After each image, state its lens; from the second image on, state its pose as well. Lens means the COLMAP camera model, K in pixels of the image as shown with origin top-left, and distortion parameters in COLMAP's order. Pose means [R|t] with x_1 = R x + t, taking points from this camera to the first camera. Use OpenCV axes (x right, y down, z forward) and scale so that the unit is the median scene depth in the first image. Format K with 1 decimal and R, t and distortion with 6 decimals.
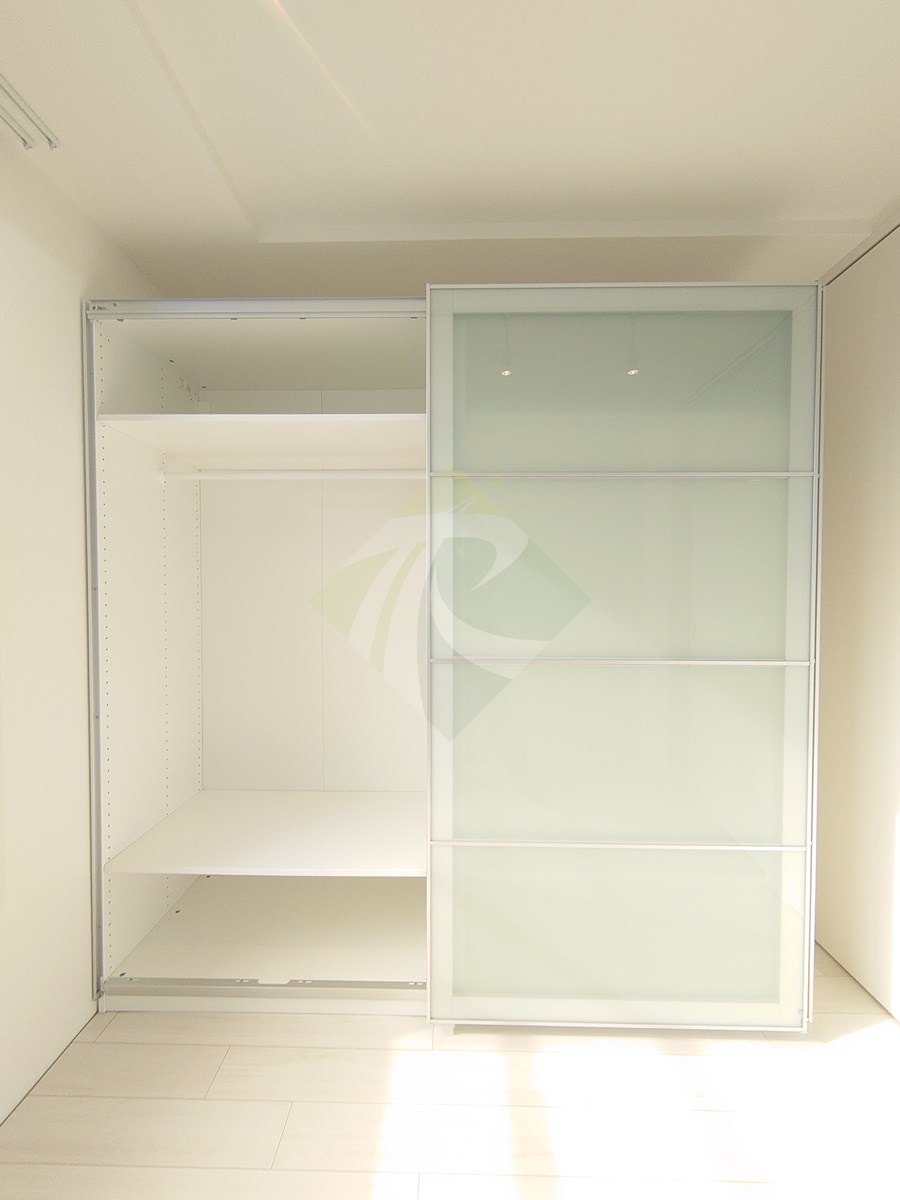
lens RADIAL K [[520.7, 0, 441.3], [0, 520.7, 606.3], [0, 0, 1]] dist [0.006466, -0.001770]
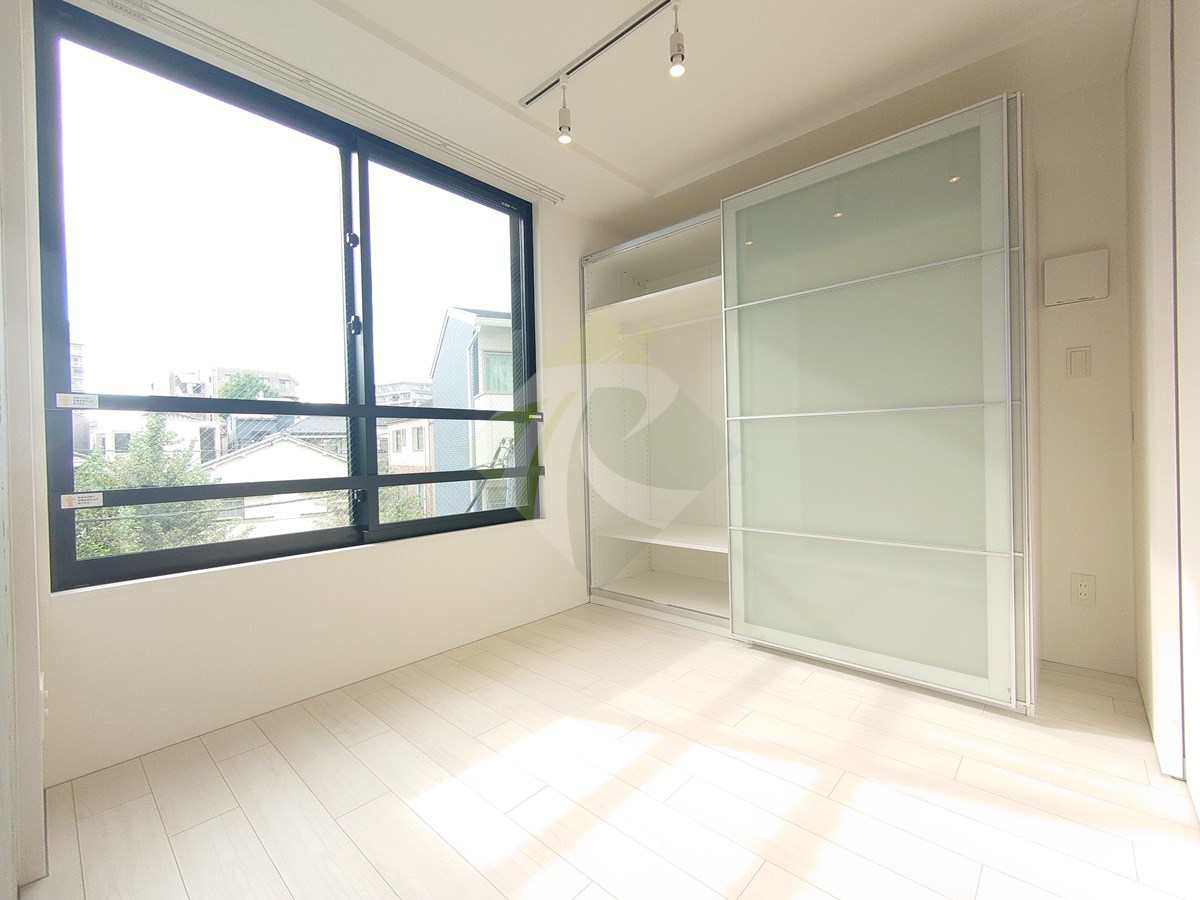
lens RADIAL K [[520.7, 0, 603.5], [0, 520.7, 451.7], [0, 0, 1]] dist [0.006466, -0.001770]
pose [[0.753921, -0.013525, -0.656826, 0.743077], [0.007644, 0.999901, -0.011815, 0.216215], [0.656921, 0.003887, 0.753949, -0.510155]]
